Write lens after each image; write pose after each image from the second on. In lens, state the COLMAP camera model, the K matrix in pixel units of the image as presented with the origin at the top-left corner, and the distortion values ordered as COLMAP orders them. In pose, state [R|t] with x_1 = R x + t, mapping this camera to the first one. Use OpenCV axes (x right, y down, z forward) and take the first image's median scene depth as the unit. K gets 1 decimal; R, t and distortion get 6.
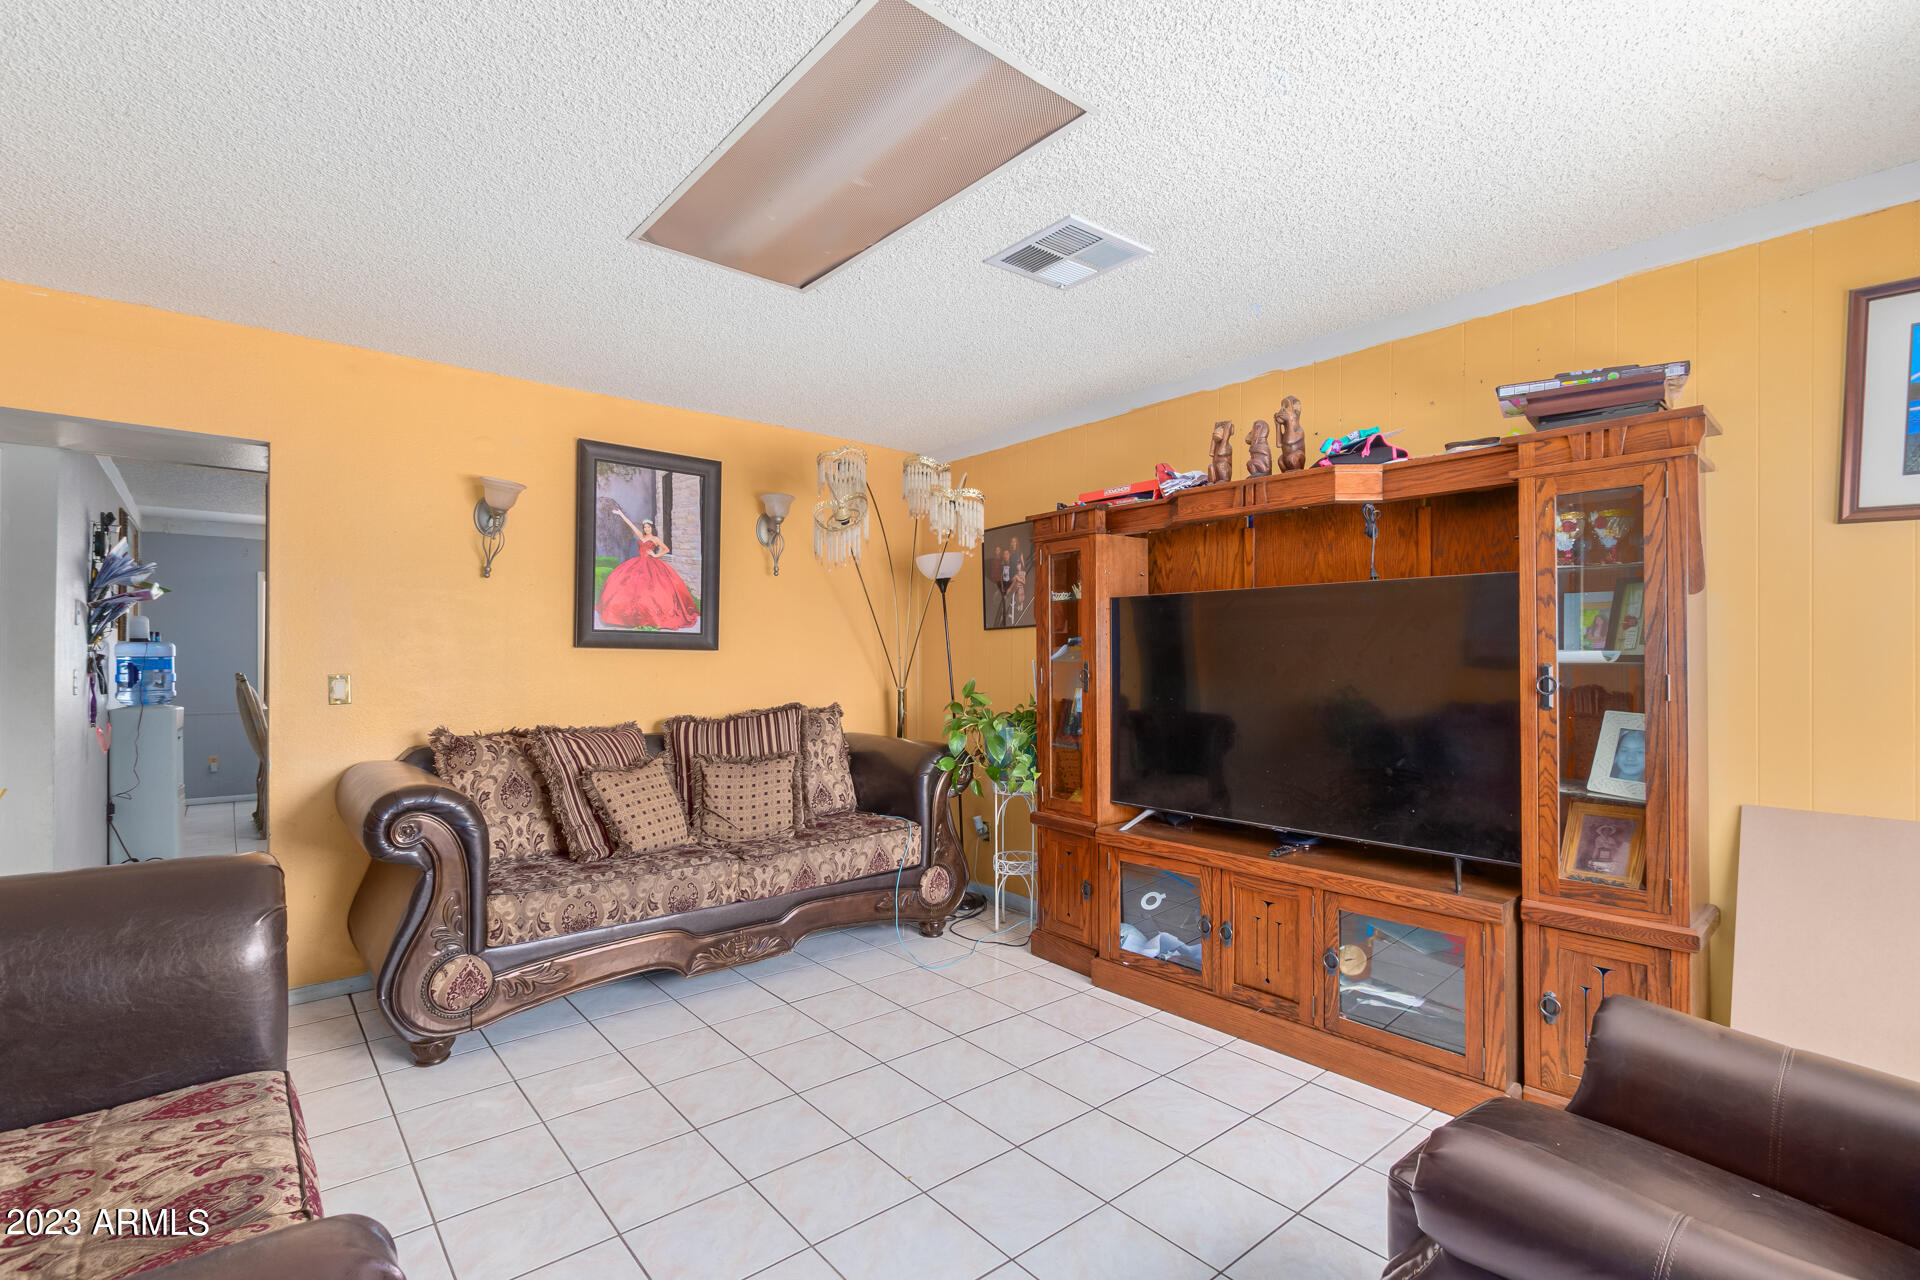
lens RADIAL K [[874.8, 0, 960.0], [0, 874.8, 640.0], [0, 0, 1]] dist [0.000055, 0.000600]
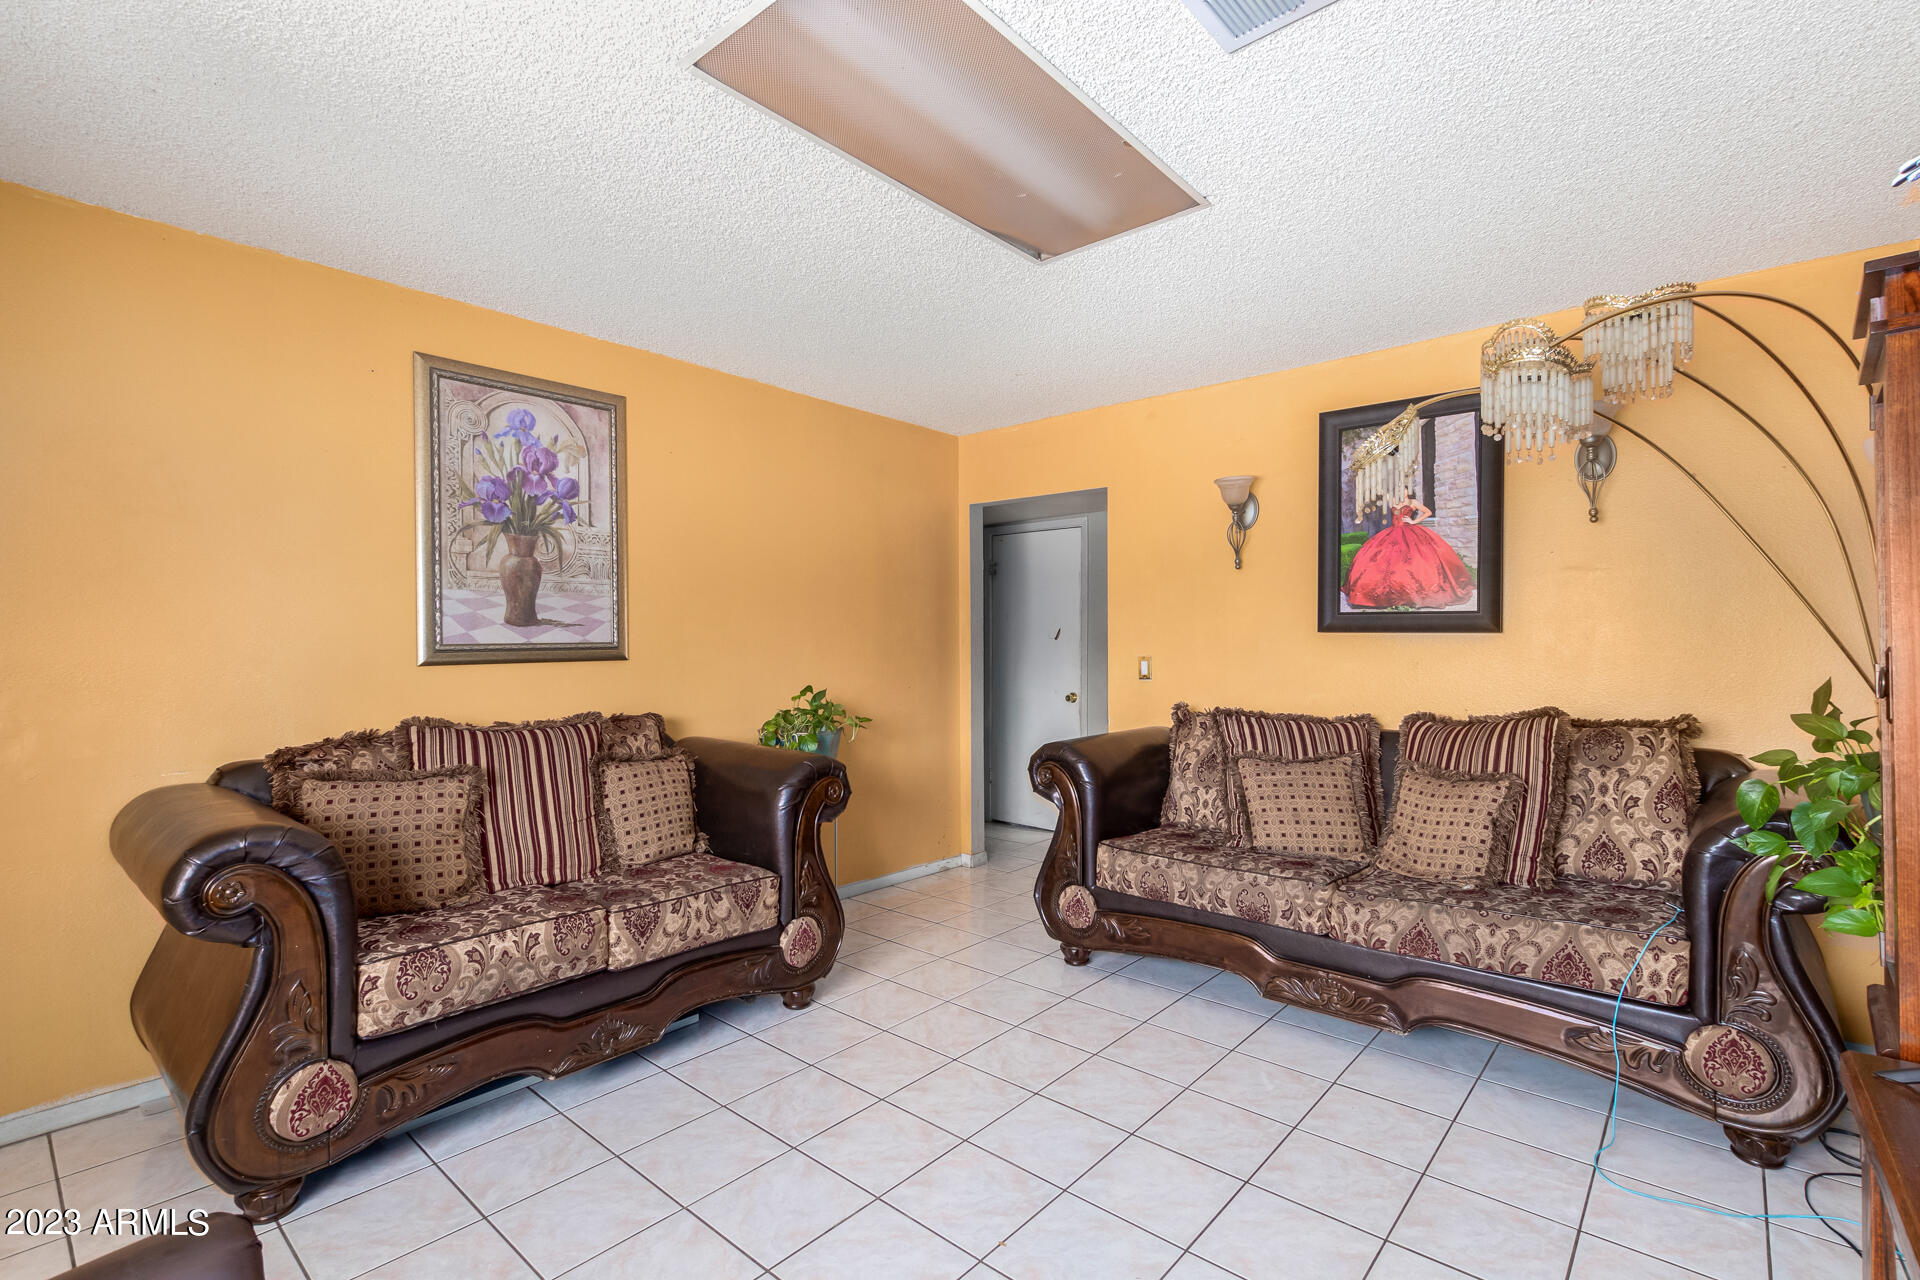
lens RADIAL K [[872.8, 0, 970.1], [0, 872.8, 633.8], [0, 0, 1]] dist [-0.000704, 0.000045]
pose [[0.157066, -0.009451, -0.987543, 0.450435], [0.025632, 0.999656, -0.005490, 0.005962], [0.987255, -0.024450, 0.157254, 0.472820]]
